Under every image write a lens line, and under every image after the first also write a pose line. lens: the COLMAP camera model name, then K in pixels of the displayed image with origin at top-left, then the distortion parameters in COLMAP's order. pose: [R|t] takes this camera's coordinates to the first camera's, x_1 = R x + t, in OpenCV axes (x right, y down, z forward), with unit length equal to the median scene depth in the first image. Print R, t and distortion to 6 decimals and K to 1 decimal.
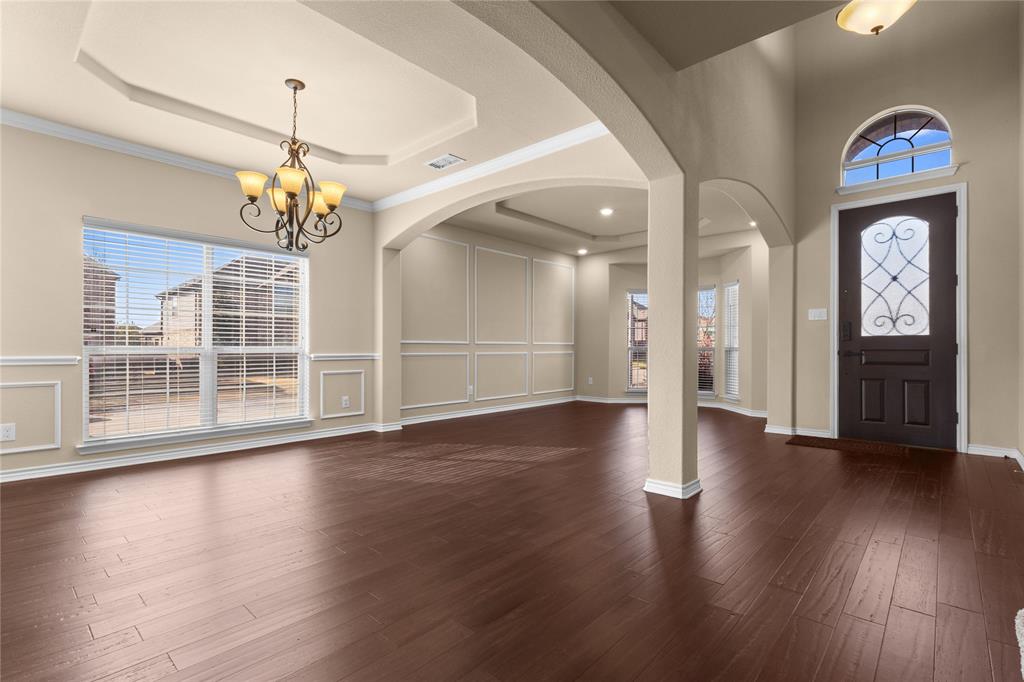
lens RADIAL K [[477.9, 0, 507.5], [0, 477.9, 346.5], [0, 0, 1]] dist [0.009526, -0.000437]
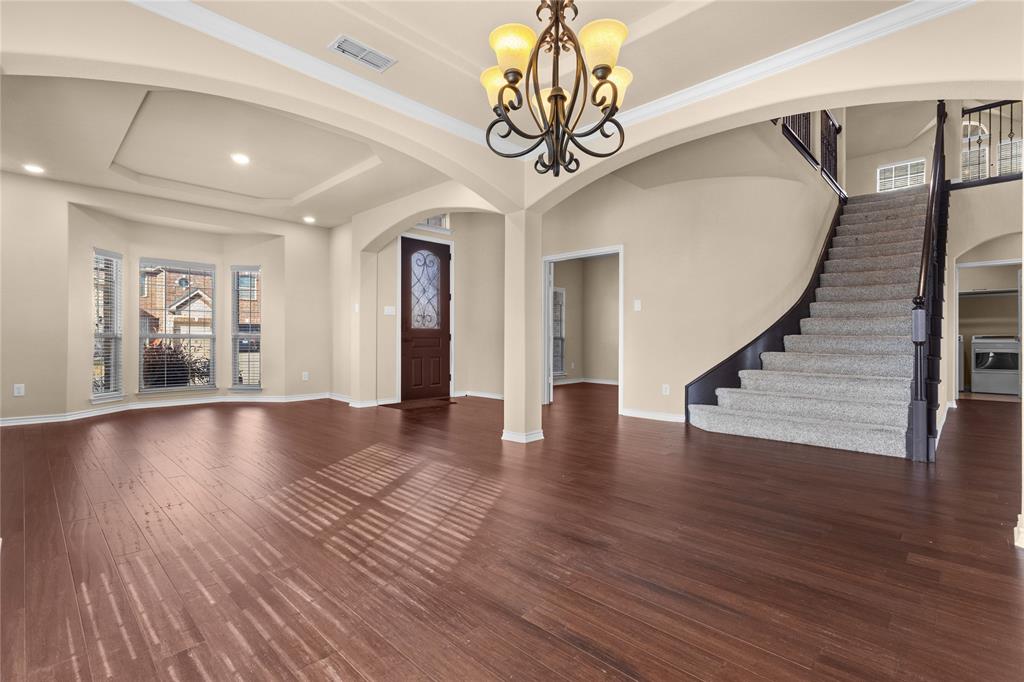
lens RADIAL K [[477.9, 0, 508.3], [0, 477.9, 337.8], [0, 0, 1]] dist [0.009526, -0.000437]
pose [[0.037456, 0.002108, 0.999296, -0.664307], [-0.007670, 0.999969, -0.001822, 0.007822], [-0.999269, -0.007596, 0.037471, 0.640308]]
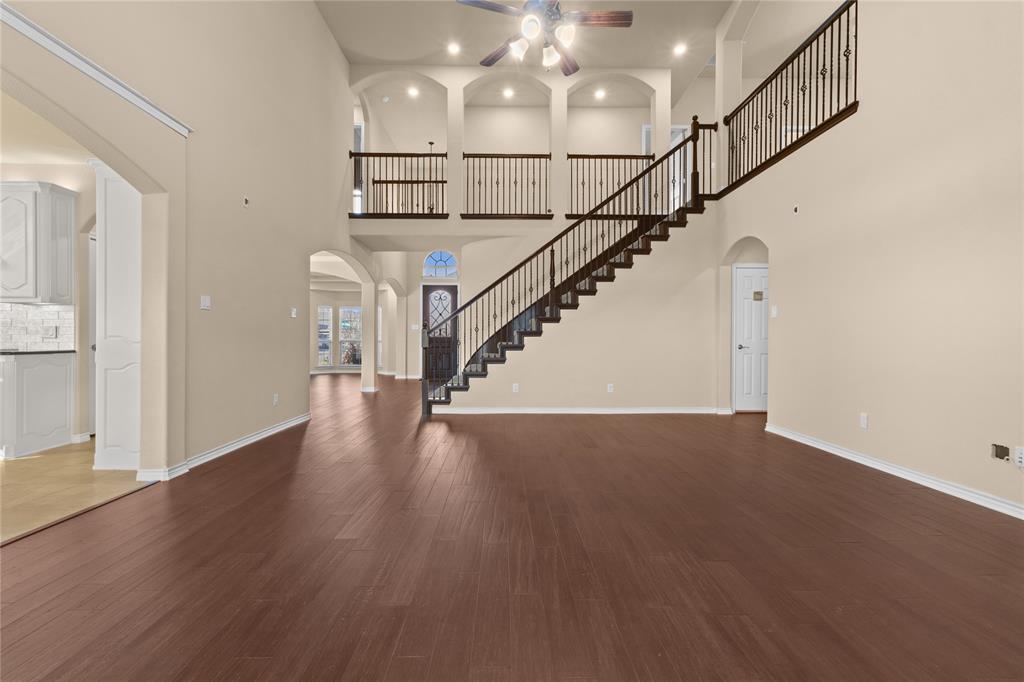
lens RADIAL K [[477.9, 0, 505.8], [0, 477.9, 342.8], [0, 0, 1]] dist [0.009526, -0.000437]
pose [[0.727834, -0.005091, 0.685734, -0.664415], [-0.004515, 0.999915, 0.012216, -0.020814], [-0.685738, -0.011987, 0.727749, -1.052076]]
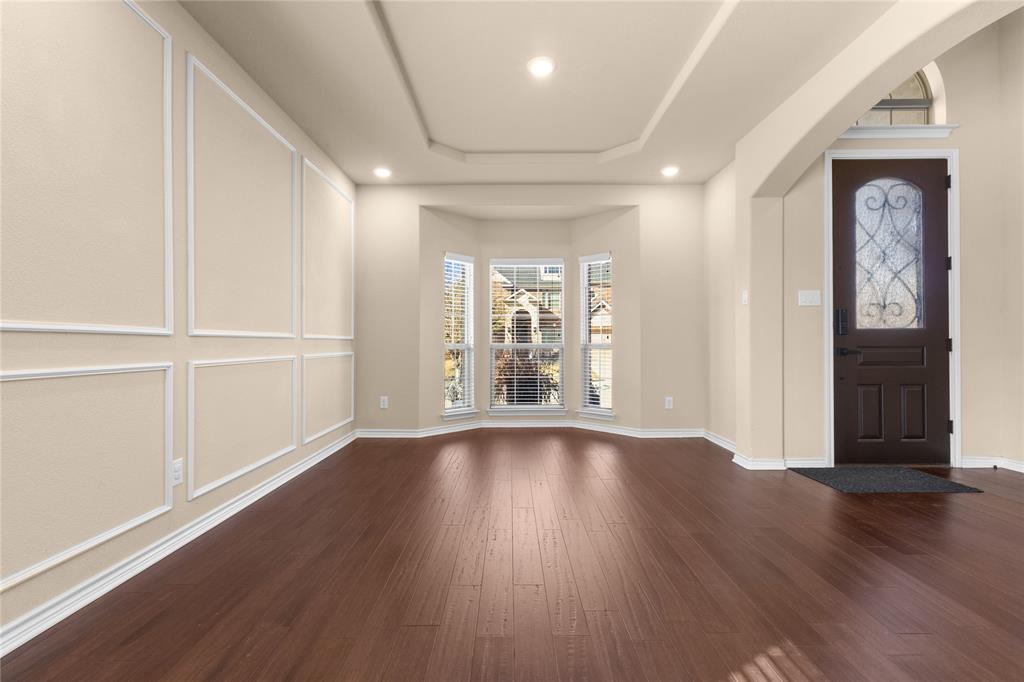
lens RADIAL K [[477.9, 0, 513.0], [0, 477.9, 343.6], [0, 0, 1]] dist [0.009526, -0.000437]
pose [[0.735348, -0.001468, 0.677688, -0.177931], [0.001462, 0.999999, 0.000580, 0.001000], [-0.677688, 0.000564, 0.735349, 0.787979]]
